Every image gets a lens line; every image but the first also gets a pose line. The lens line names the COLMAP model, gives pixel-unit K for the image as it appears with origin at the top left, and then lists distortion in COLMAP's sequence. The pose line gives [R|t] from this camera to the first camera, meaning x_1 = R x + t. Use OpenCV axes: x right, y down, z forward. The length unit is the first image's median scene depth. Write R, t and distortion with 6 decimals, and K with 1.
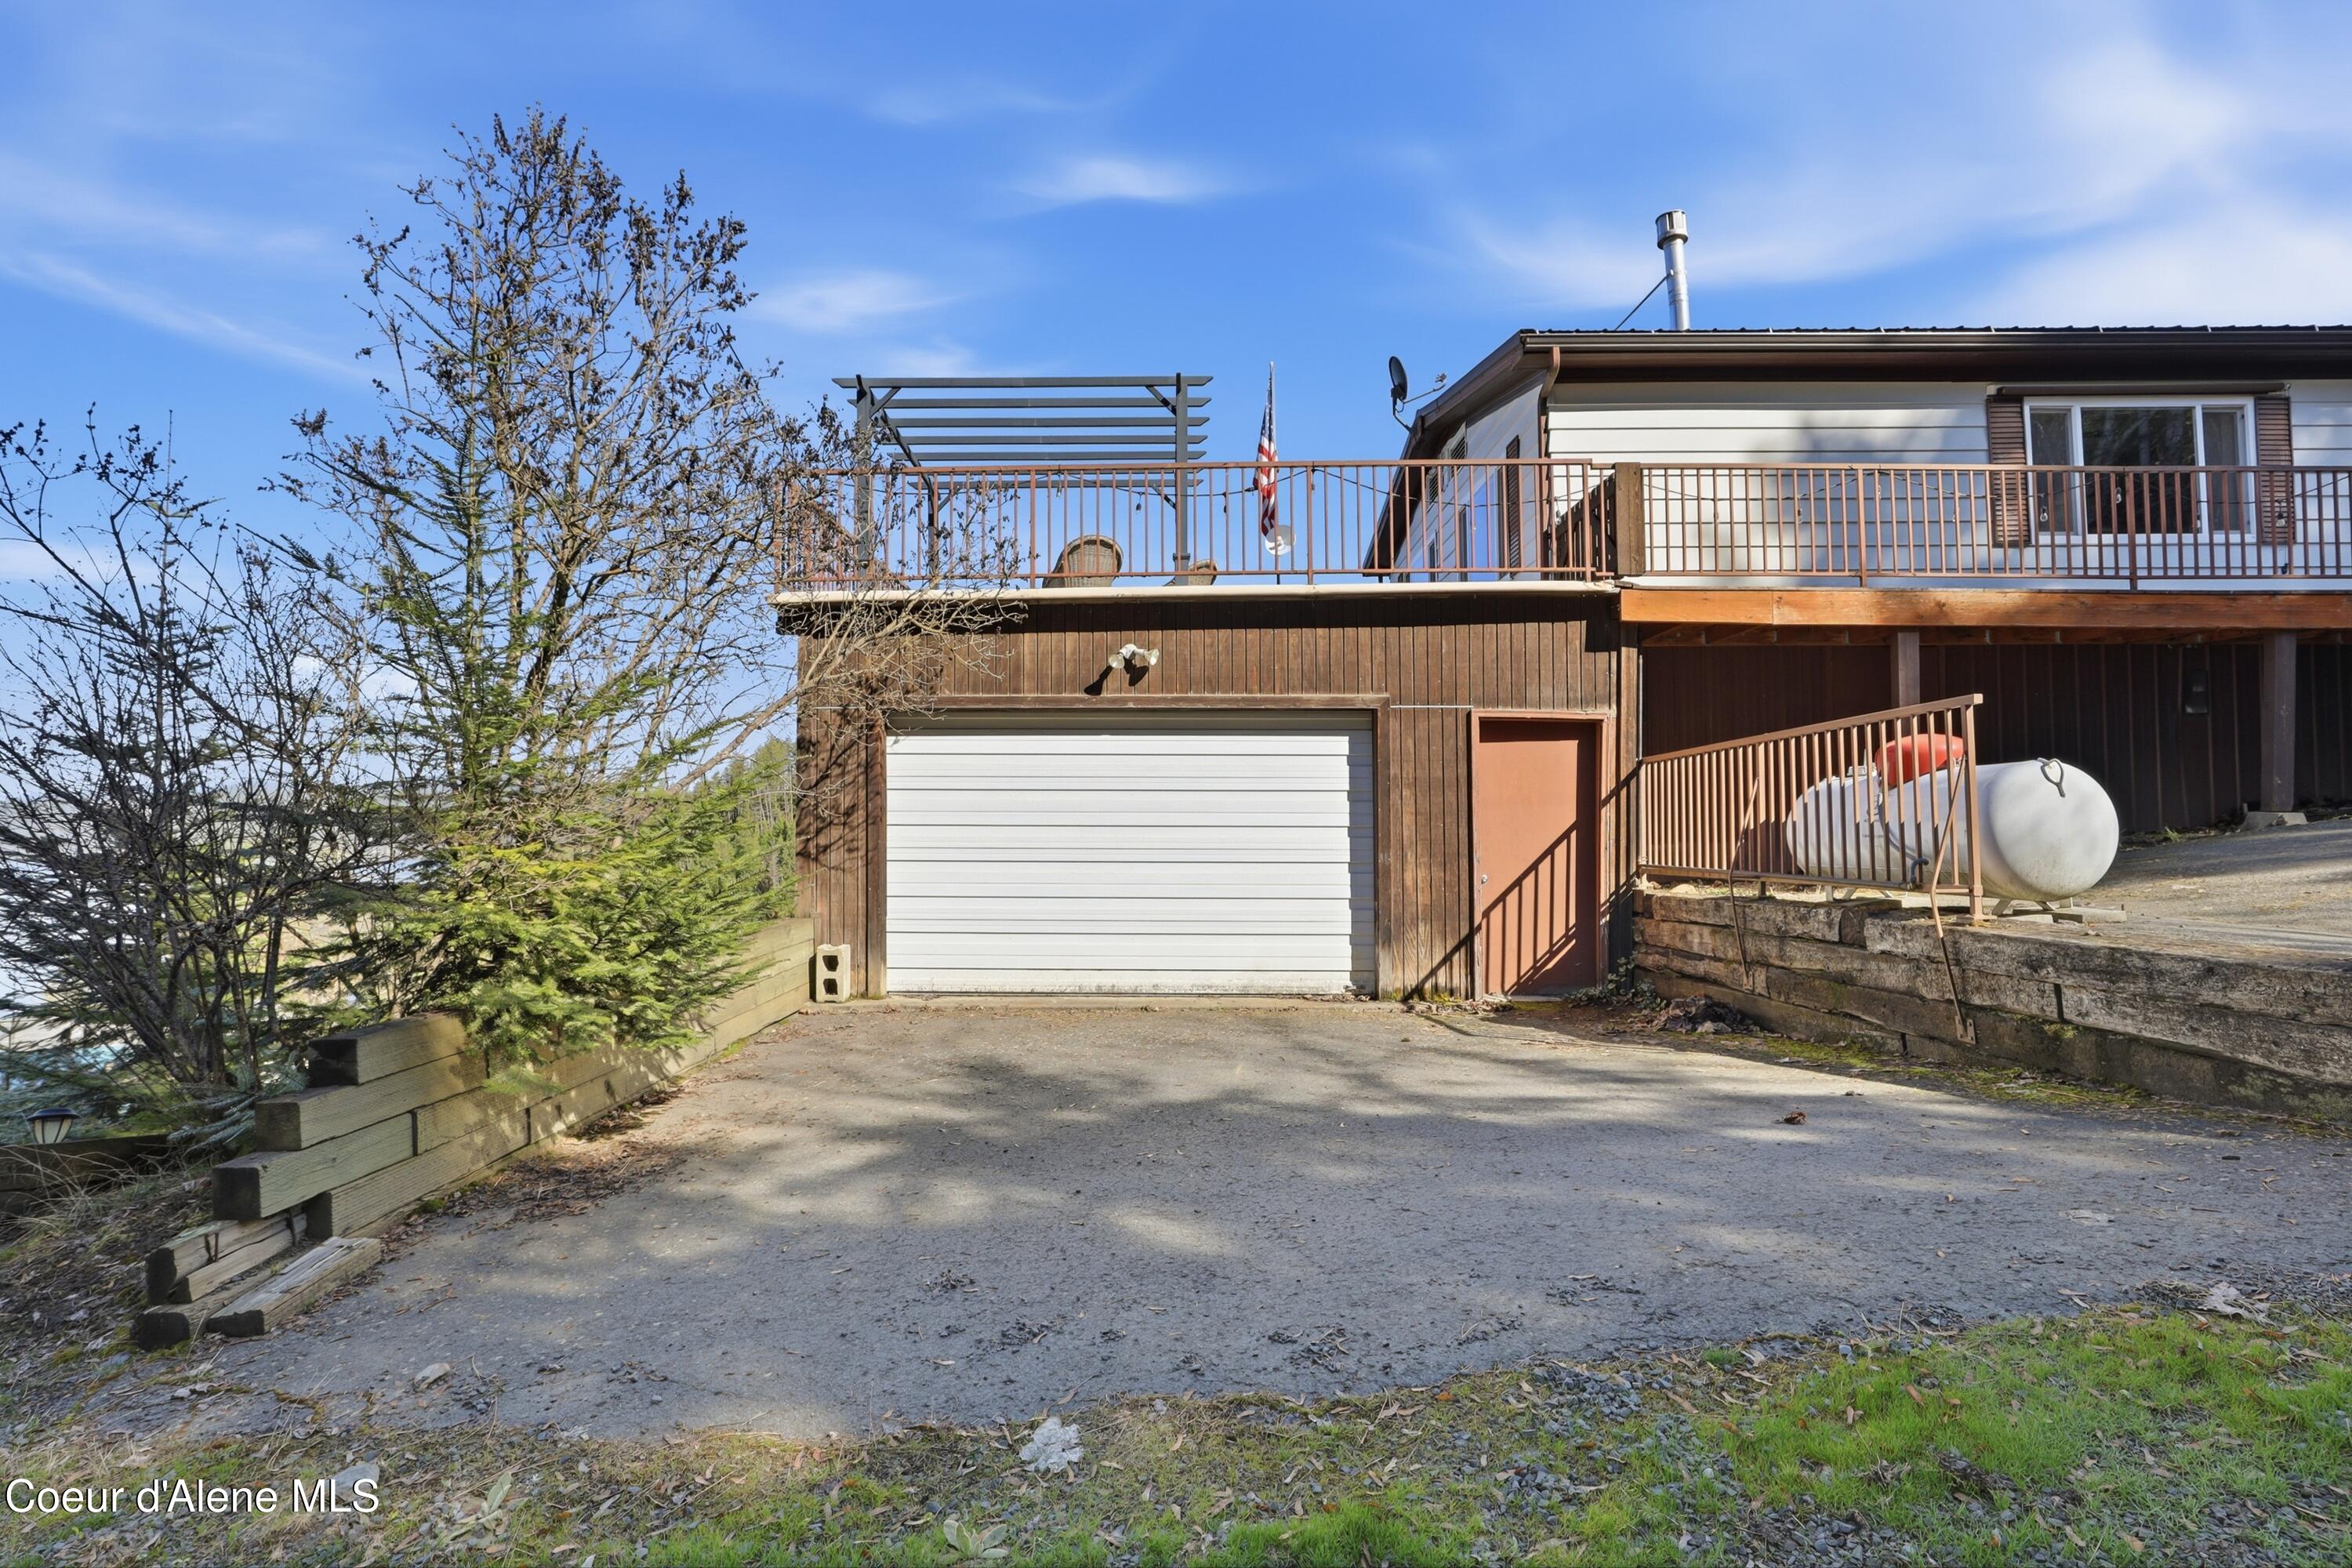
lens RADIAL K [[1094.0, 0, 1176.0], [0, 1094.0, 784.0], [0, 0, 1]] dist [-0.017710, 0.000727]
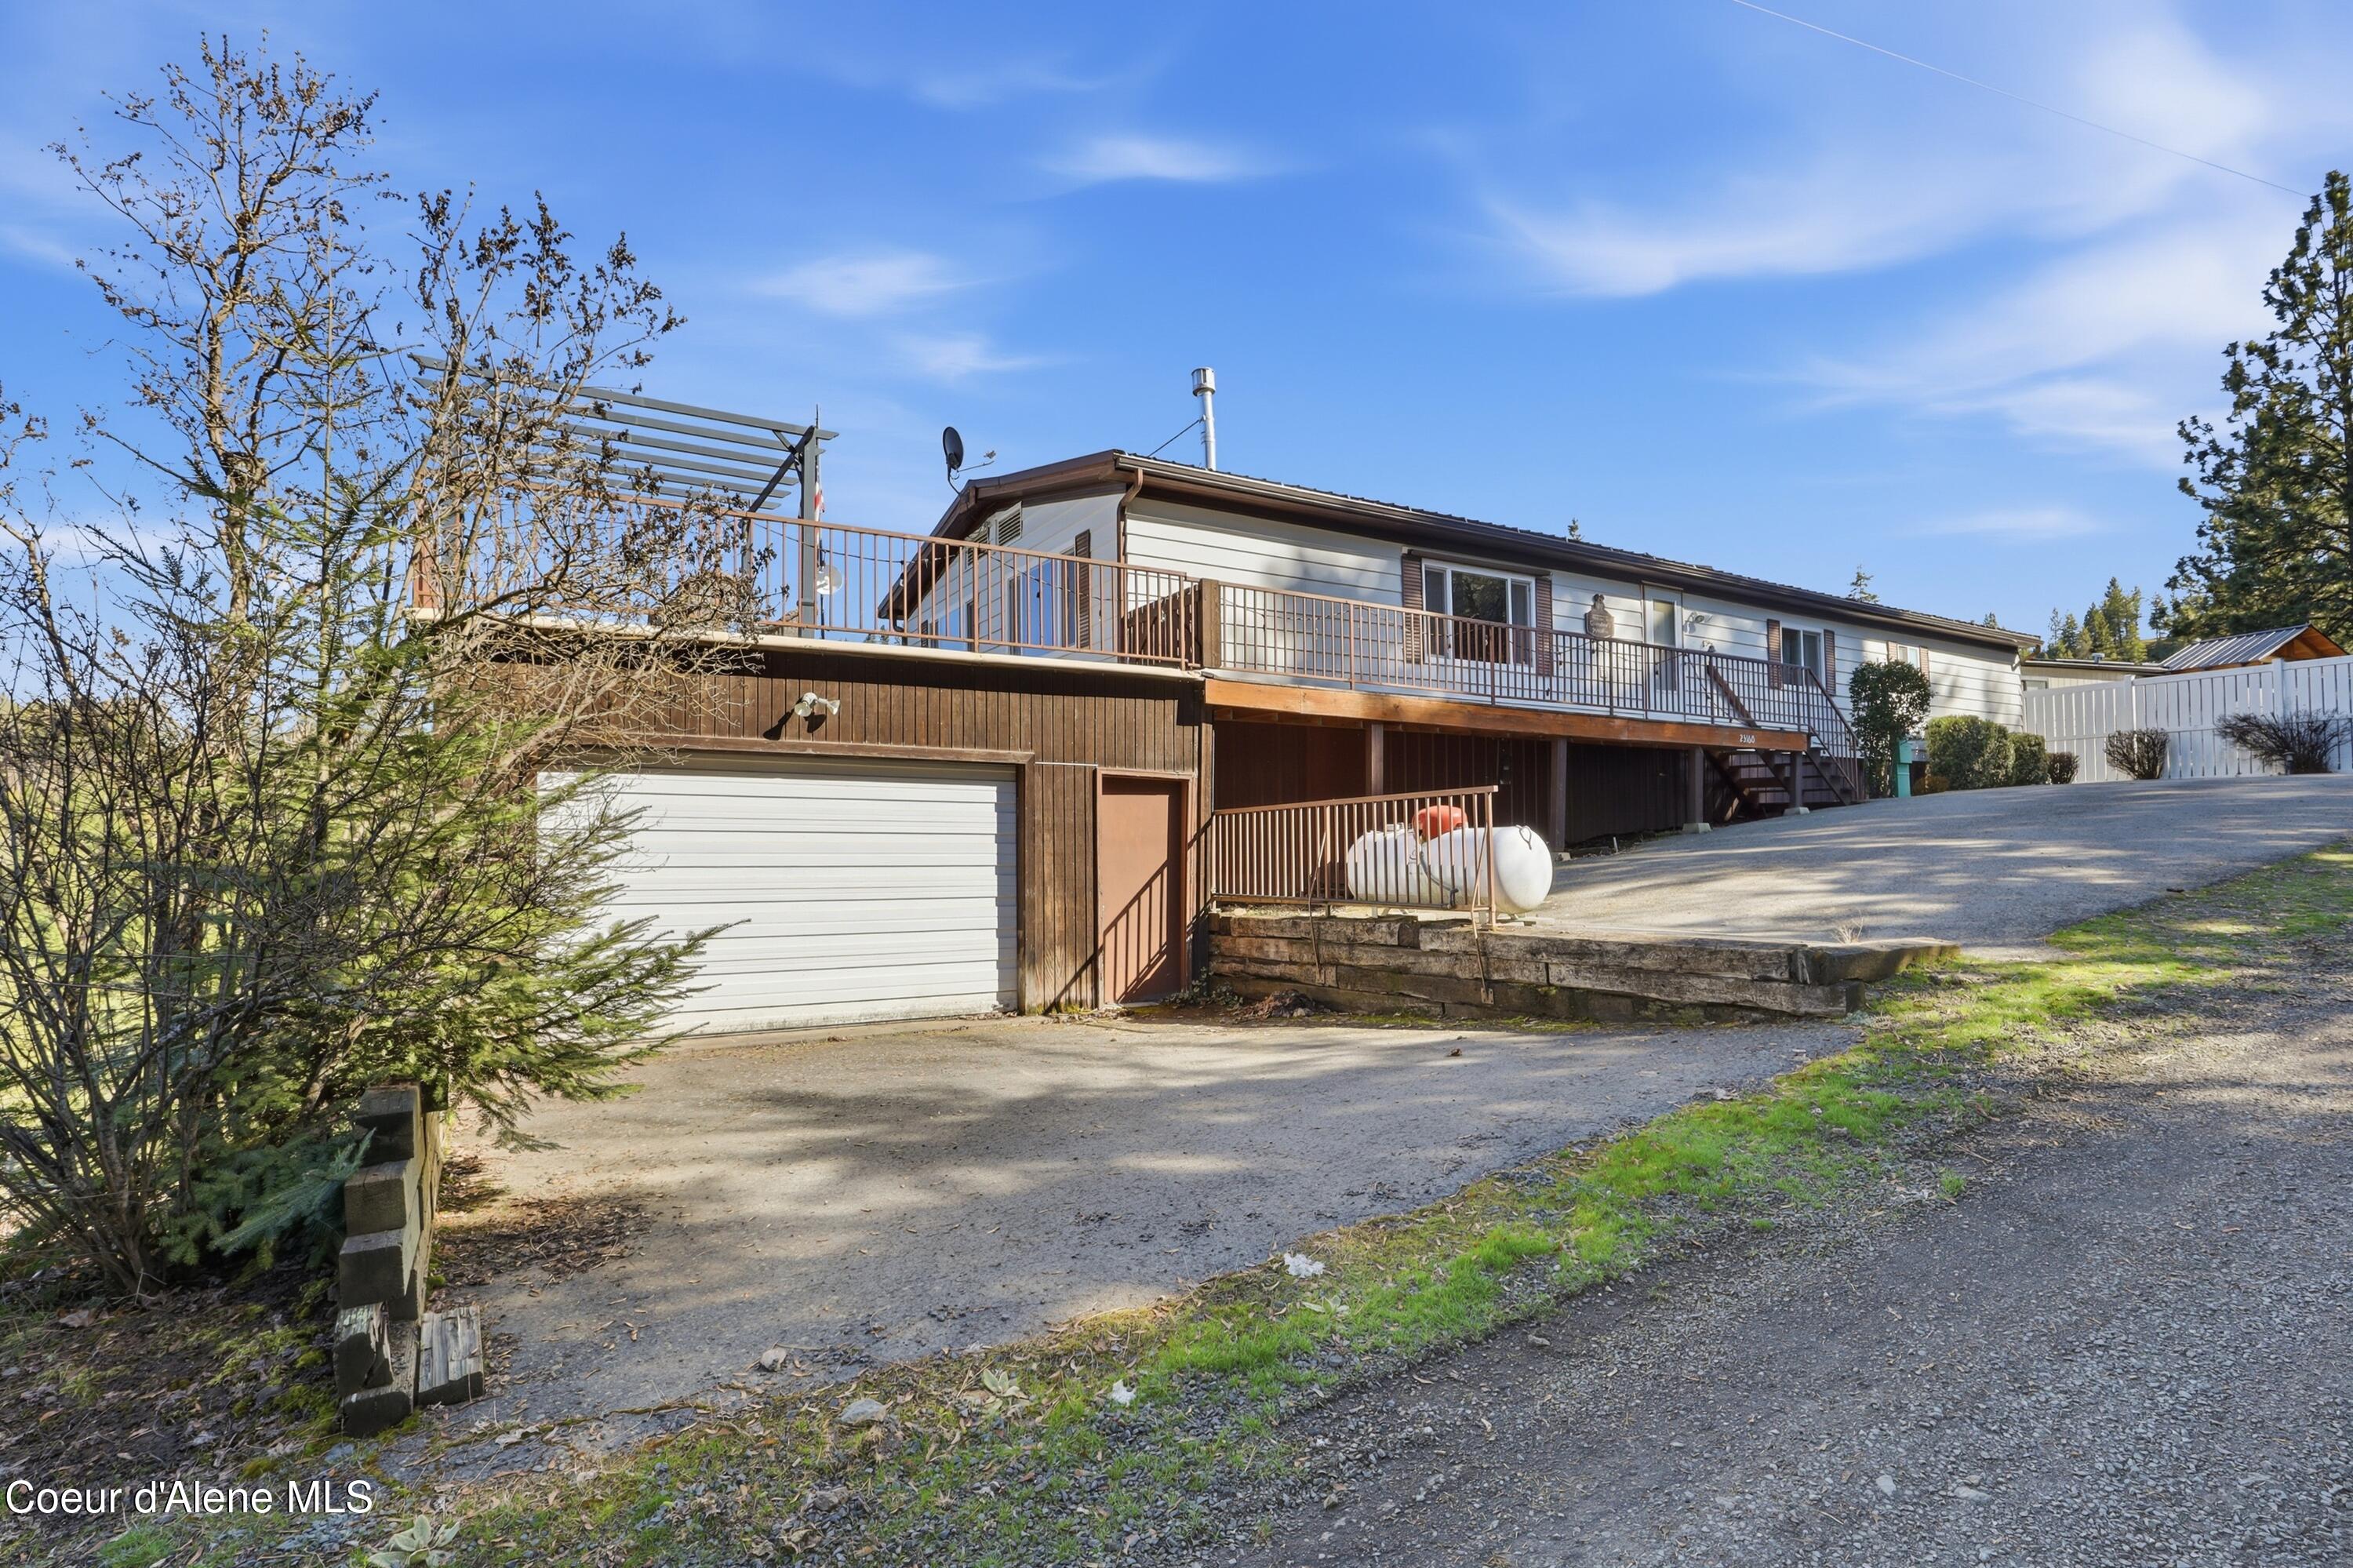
lens RADIAL K [[1120.5, 0, 1155.2], [0, 1120.5, 809.0], [0, 0, 1]] dist [-0.020761, -0.000113]
pose [[0.855294, 0.018369, 0.517817, -0.314157], [-0.018600, 0.999816, -0.004745, -0.018067], [-0.517809, -0.005573, 0.855478, -0.089114]]
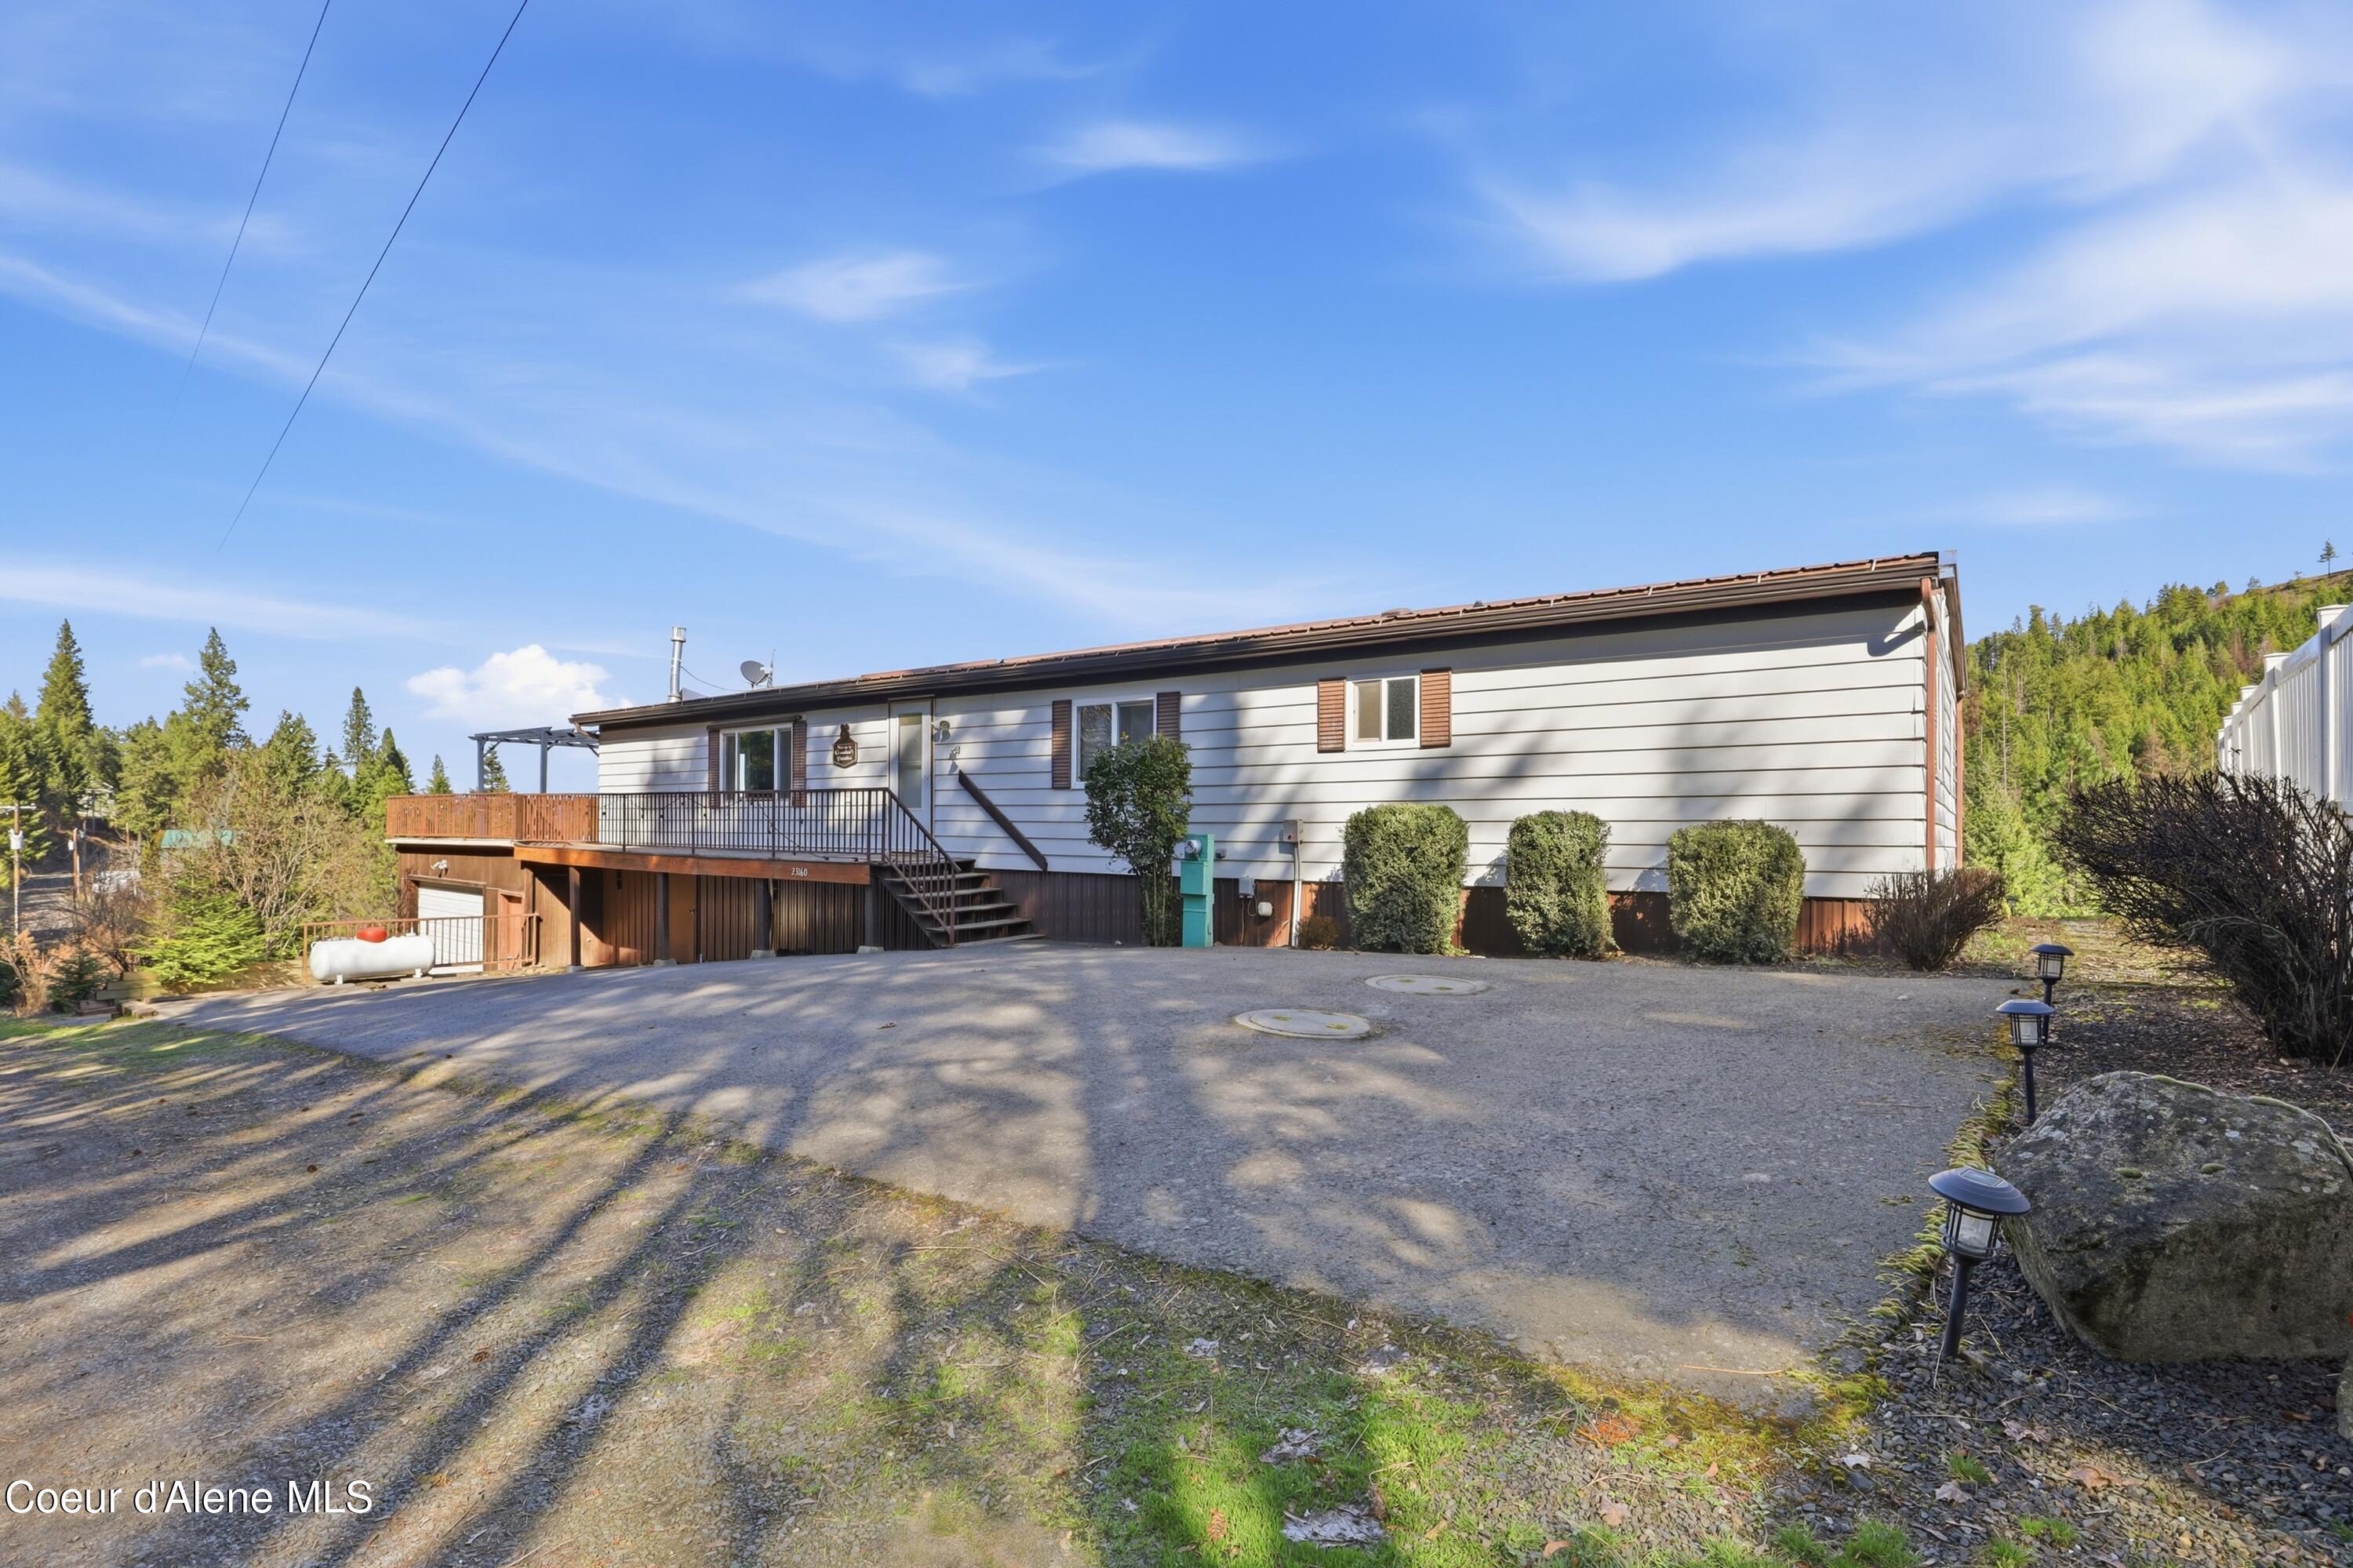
lens RADIAL K [[1094.5, 0, 1176.5], [0, 1094.5, 784.0], [0, 0, 1]] dist [-0.017710, 0.000727]
pose [[0.806801, -0.009364, -0.590748, 3.019144], [0.012762, 0.999917, 0.001579, -0.298684], [0.590685, -0.008813, 0.806854, -0.098848]]
